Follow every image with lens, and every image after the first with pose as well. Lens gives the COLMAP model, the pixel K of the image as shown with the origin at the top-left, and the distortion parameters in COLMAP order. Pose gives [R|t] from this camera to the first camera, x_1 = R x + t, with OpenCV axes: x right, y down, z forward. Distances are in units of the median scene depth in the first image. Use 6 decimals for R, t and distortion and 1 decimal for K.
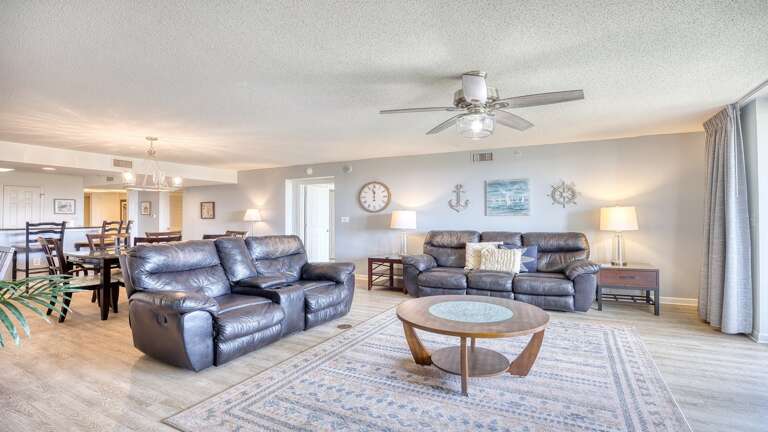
lens RADIAL K [[370.6, 0, 384.0], [0, 370.6, 216.0], [0, 0, 1]] dist [-0.071533, 0.020751]
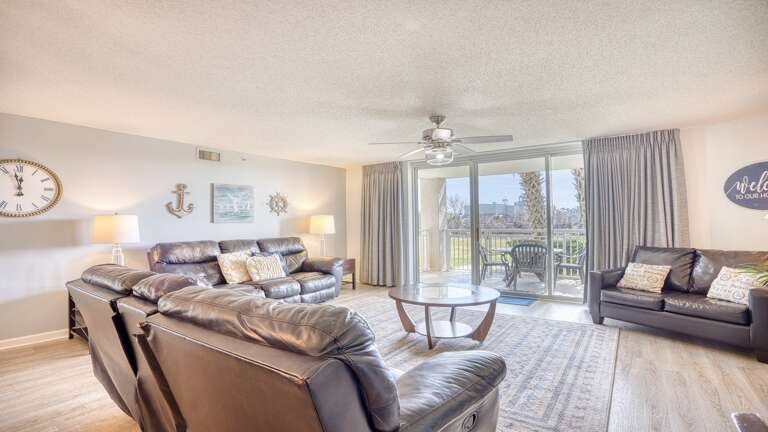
lens RADIAL K [[362.7, 0, 384.0], [0, 362.7, 216.0], [0, 0, 1]] dist [-0.062015, 0.019455]
pose [[0.134946, 0.018315, 0.990684, -0.535046], [0.004667, 0.999806, -0.019120, 0.000997], [-0.990842, 0.007204, 0.134835, 0.495052]]
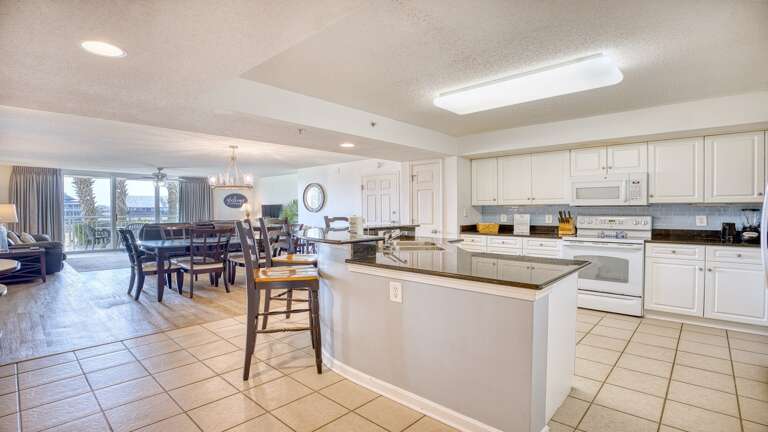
lens RADIAL K [[362.7, 0, 384.0], [0, 362.7, 216.0], [0, 0, 1]] dist [-0.062015, 0.019455]
pose [[-0.963777, -0.000621, 0.266710, -1.263892], [0.001543, 0.999968, 0.007906, 0.014005], [-0.266706, 0.008031, -0.963744, 1.738480]]
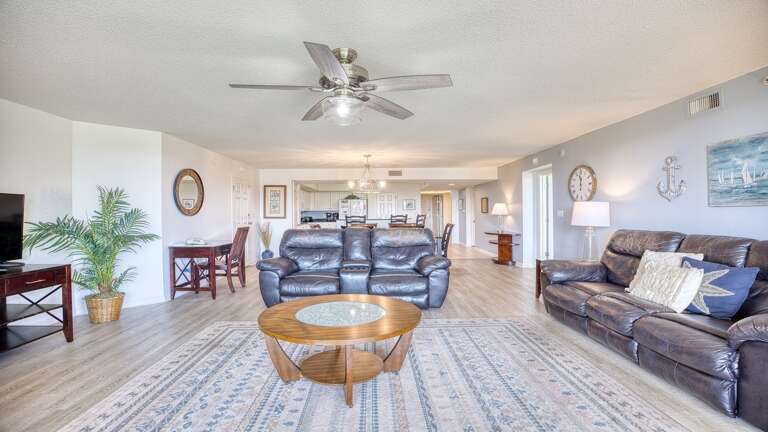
lens RADIAL K [[362.7, 0, 384.0], [0, 362.7, 216.0], [0, 0, 1]] dist [-0.062015, 0.019455]
pose [[0.484929, 0.005479, -0.874536, 0.520427], [0.011166, 0.999860, 0.012456, 0.001325], [0.874482, -0.015806, 0.484800, 0.313373]]
